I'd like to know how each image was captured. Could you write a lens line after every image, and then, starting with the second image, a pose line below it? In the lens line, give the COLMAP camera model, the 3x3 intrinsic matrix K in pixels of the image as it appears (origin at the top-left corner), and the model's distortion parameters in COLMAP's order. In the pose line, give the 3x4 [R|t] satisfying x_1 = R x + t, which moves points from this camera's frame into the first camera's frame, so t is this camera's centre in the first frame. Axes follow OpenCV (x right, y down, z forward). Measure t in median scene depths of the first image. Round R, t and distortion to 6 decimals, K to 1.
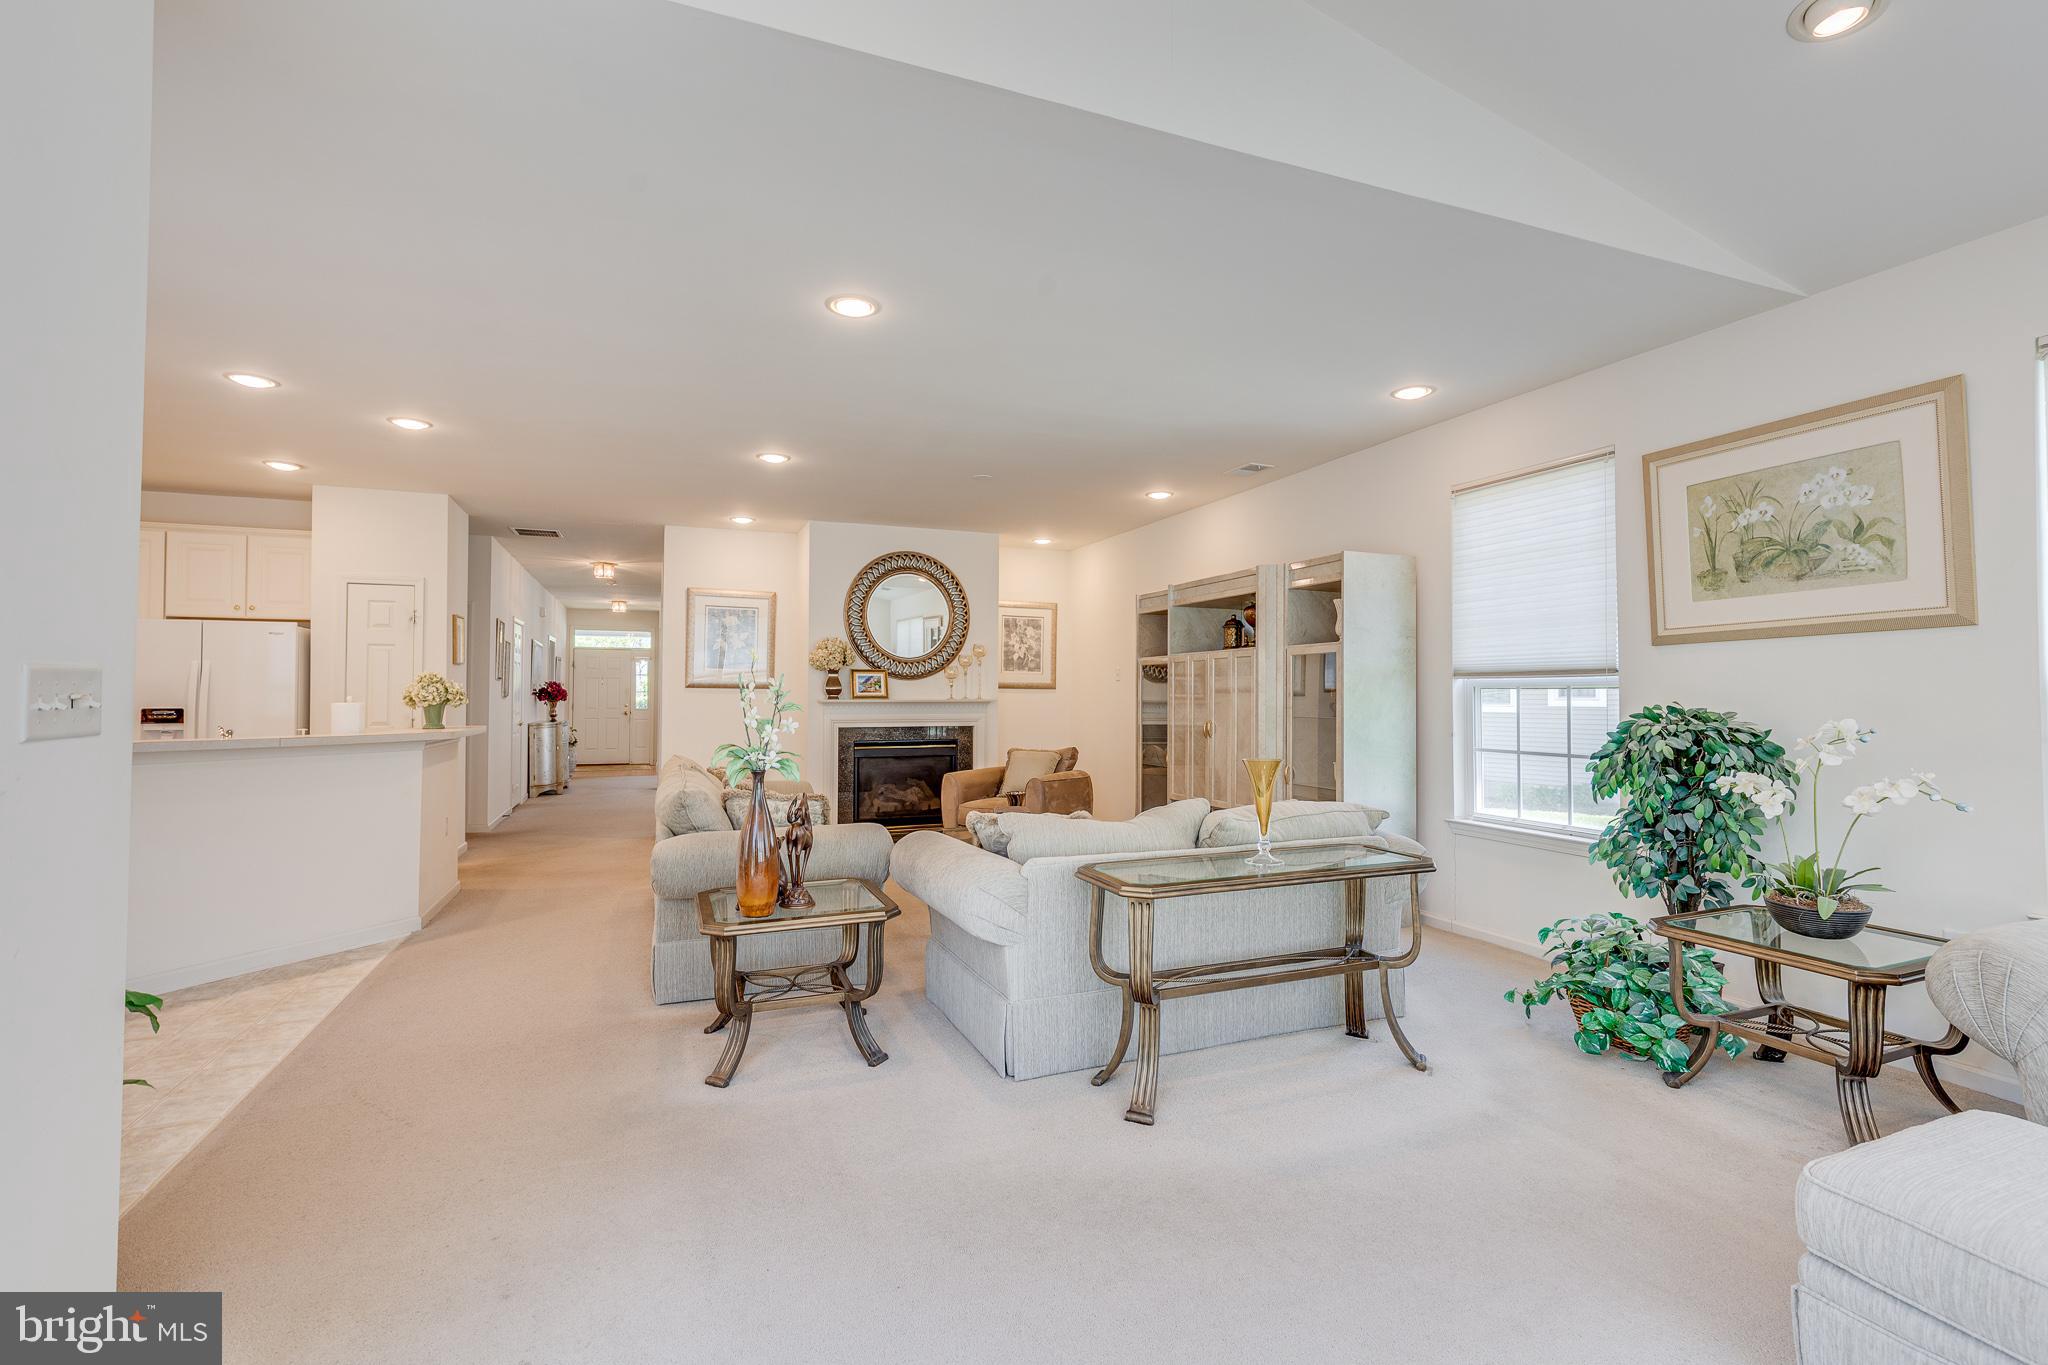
lens RADIAL K [[930.3, 0, 1036.8], [0, 930.3, 682.0], [0, 0, 1]] dist [0.006942, -0.001864]
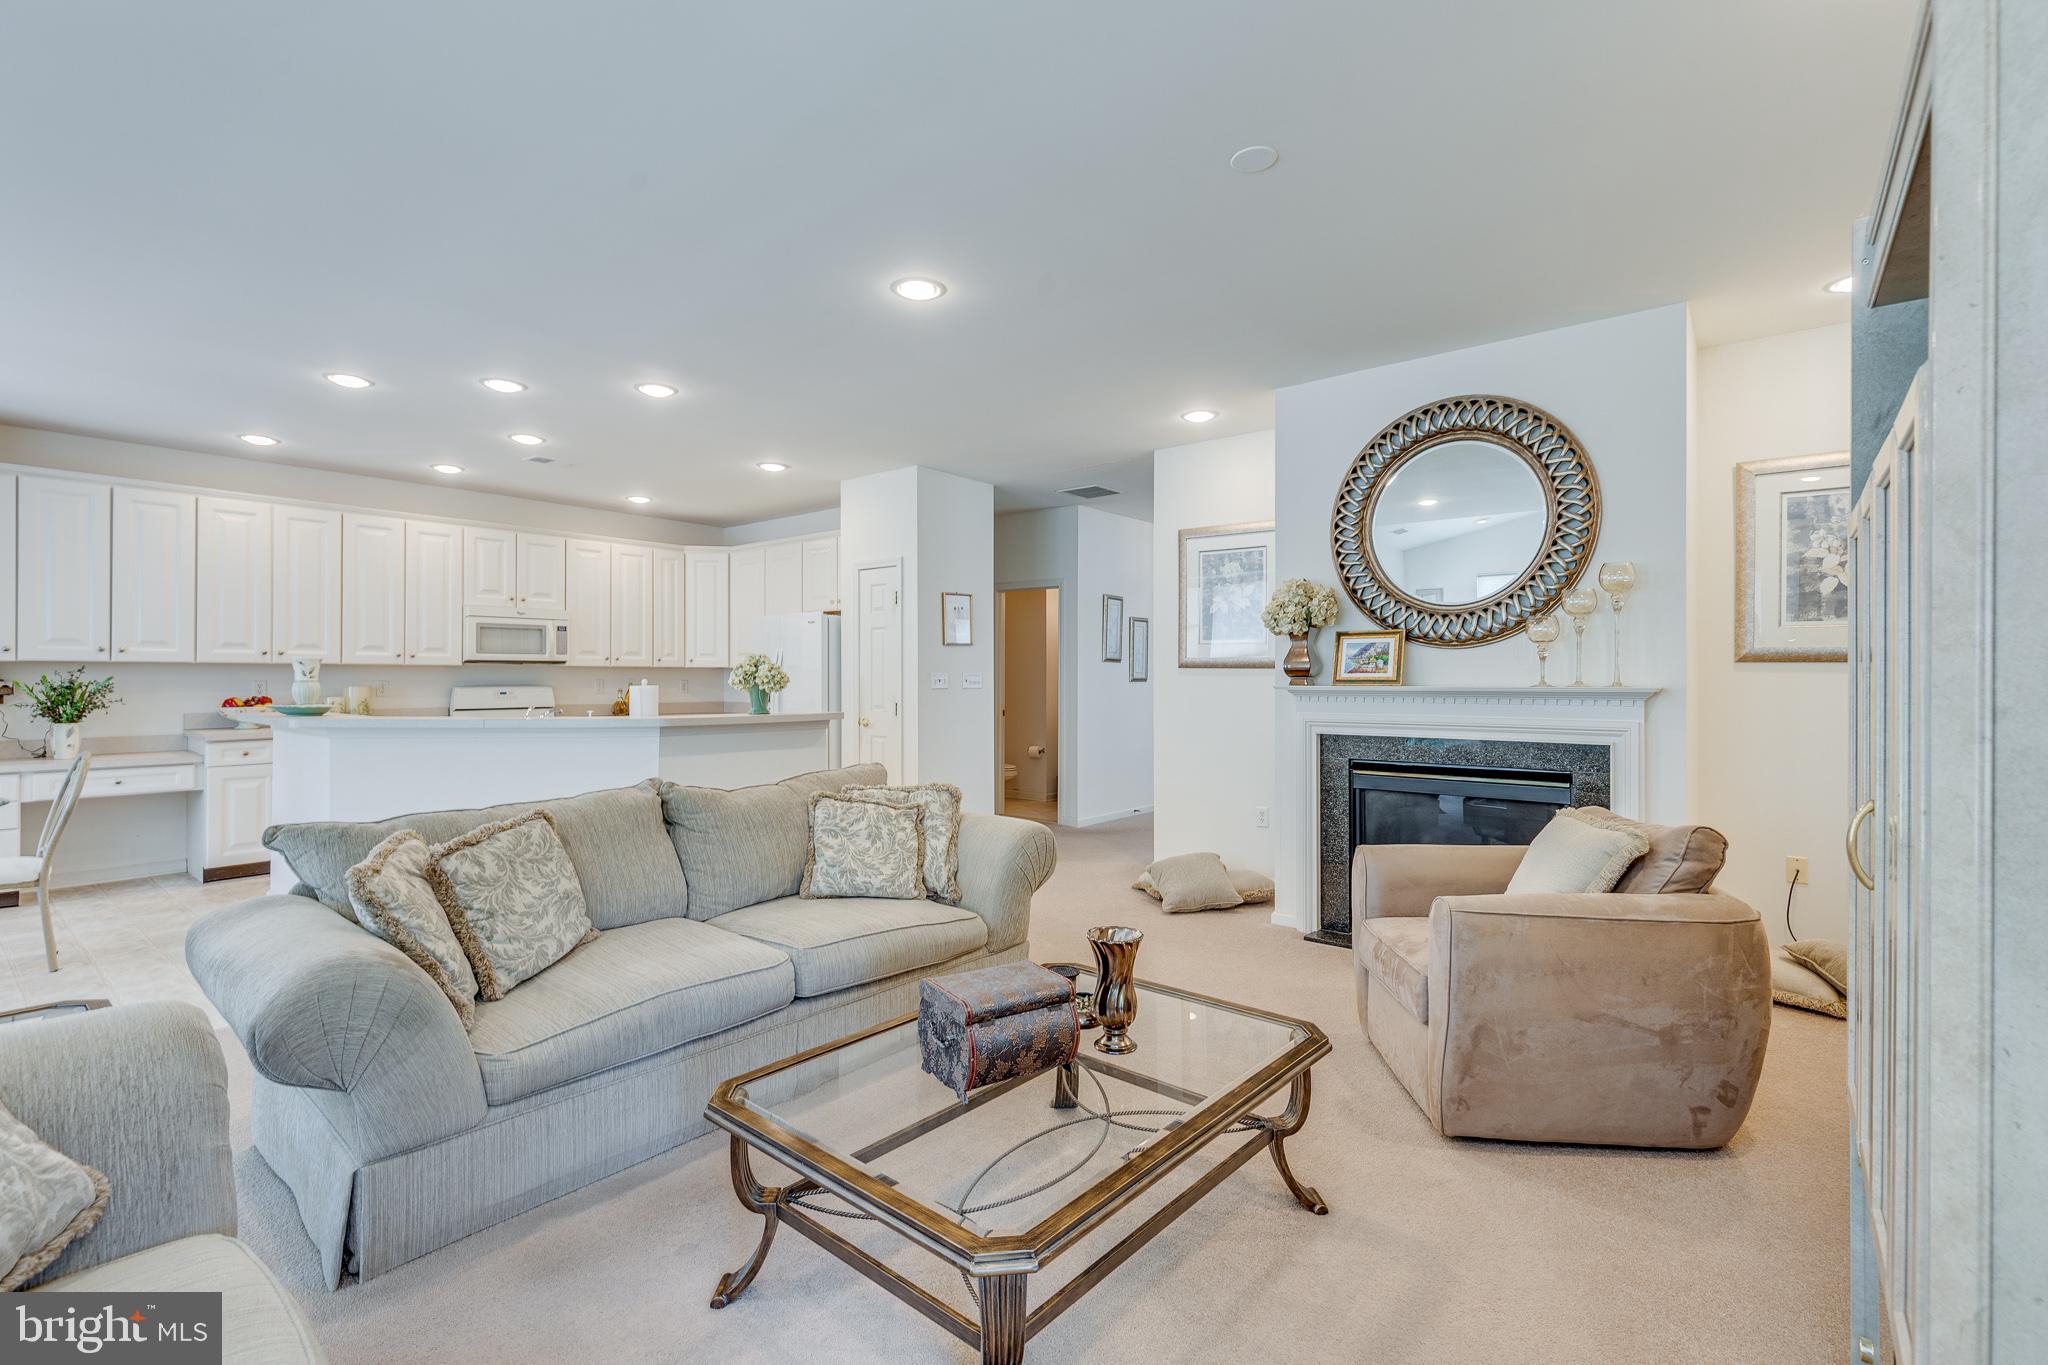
lens RADIAL K [[930.3, 0, 1011.1], [0, 930.3, 667.3], [0, 0, 1]] dist [0.006942, -0.001864]
pose [[0.451653, -0.012016, -0.892113, 0.249423], [0.013629, 0.999886, -0.006567, 0.009766], [0.892090, -0.009192, 0.451765, 0.650001]]
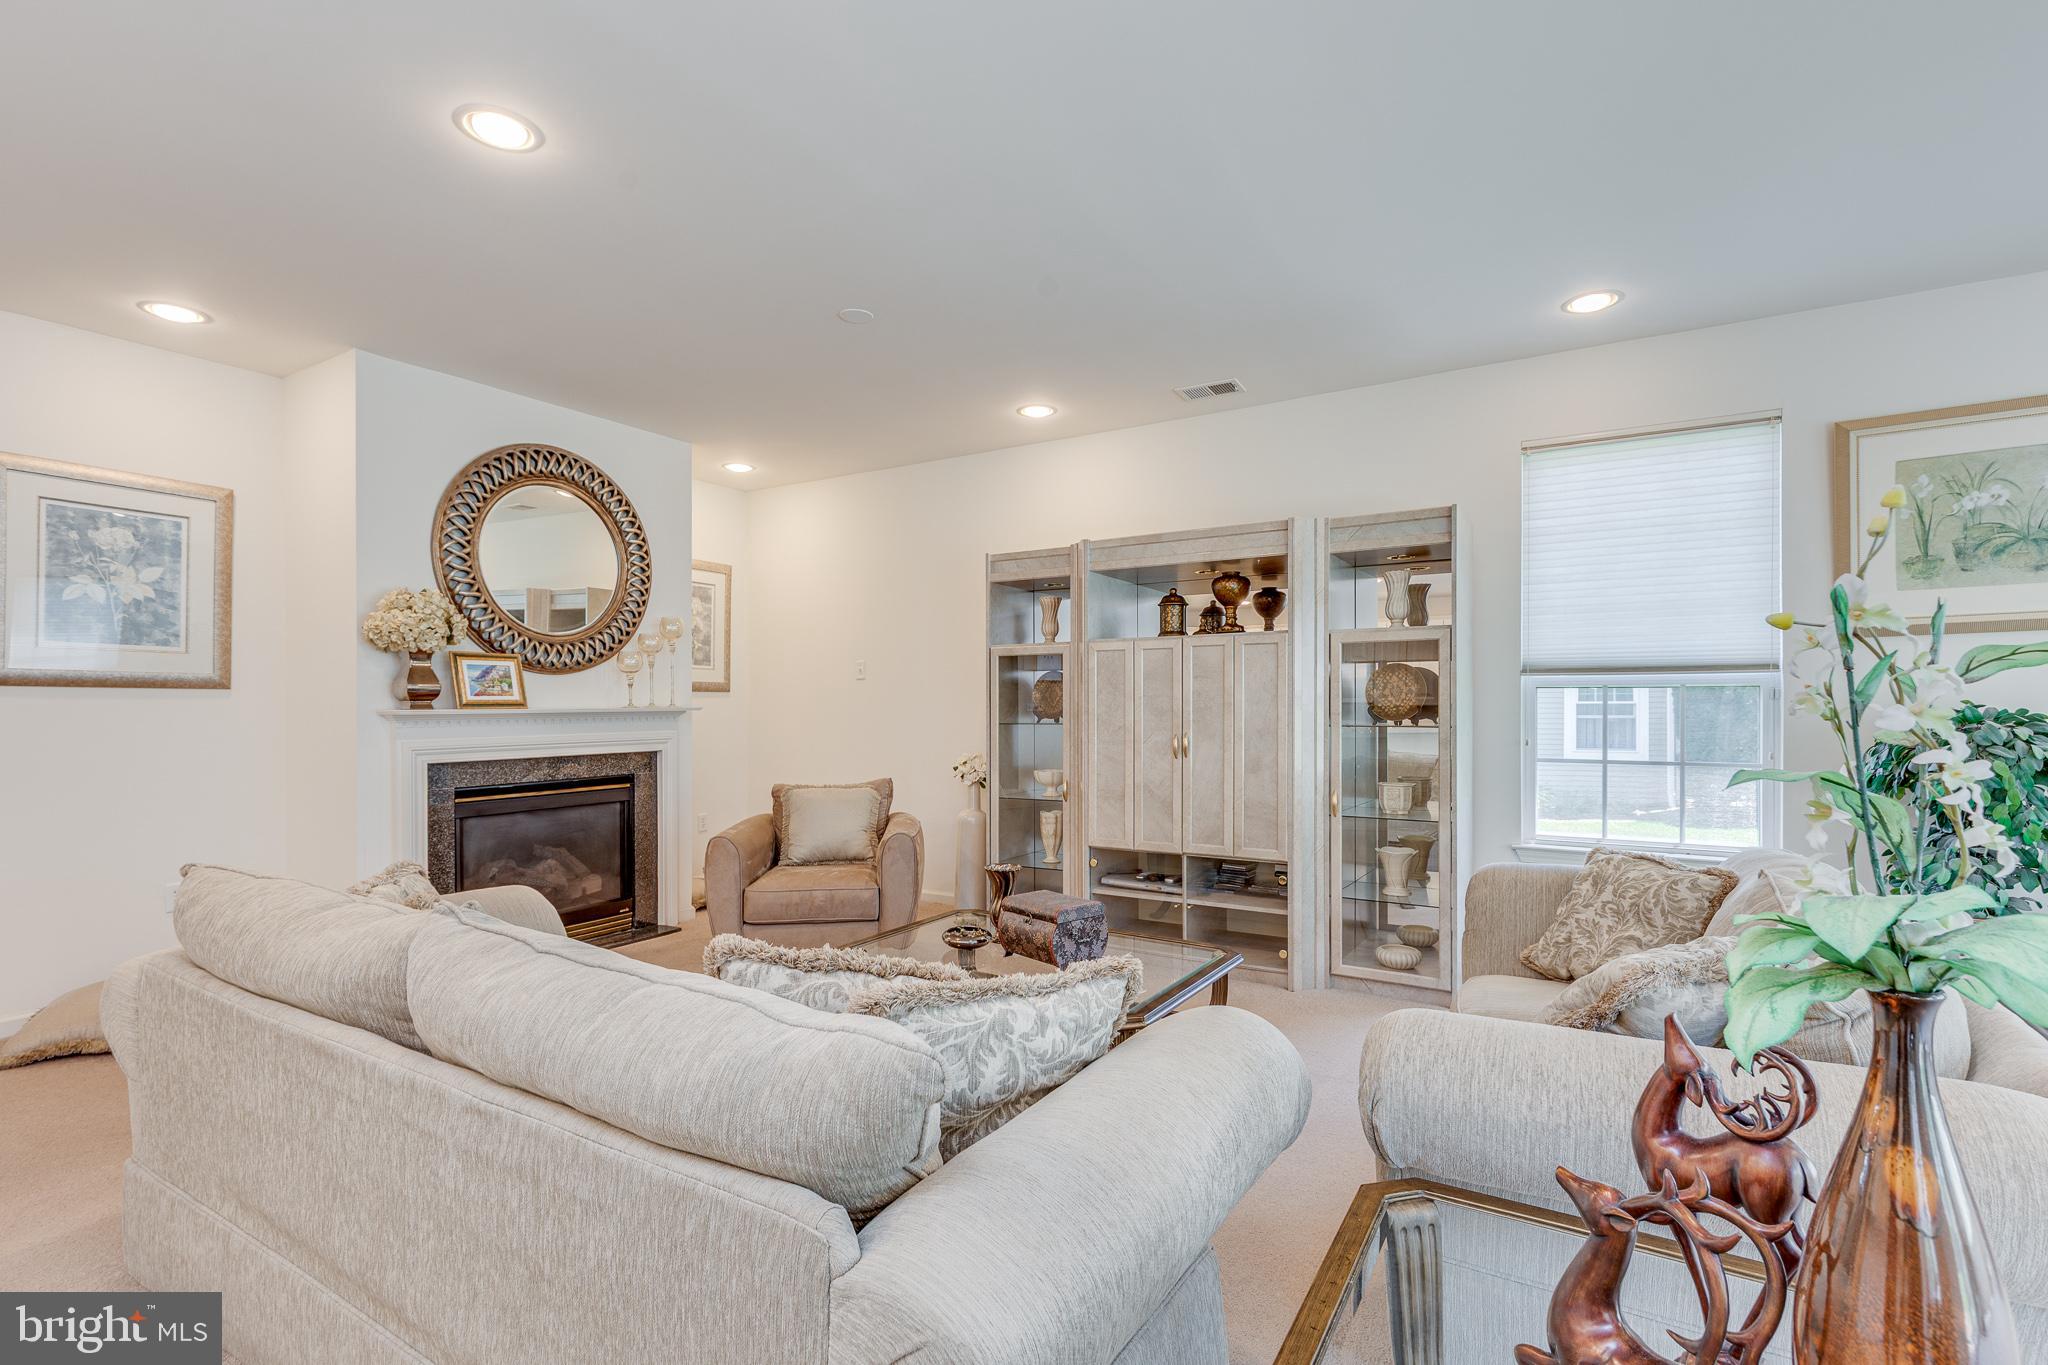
lens RADIAL K [[930.3, 0, 1037.7], [0, 930.3, 717.1], [0, 0, 1]] dist [0.006942, -0.001864]
pose [[0.800721, -0.015290, 0.598842, -0.288048], [-0.003291, 0.999547, 0.029921, 0.007166], [-0.599028, -0.025930, 0.800308, 0.432207]]
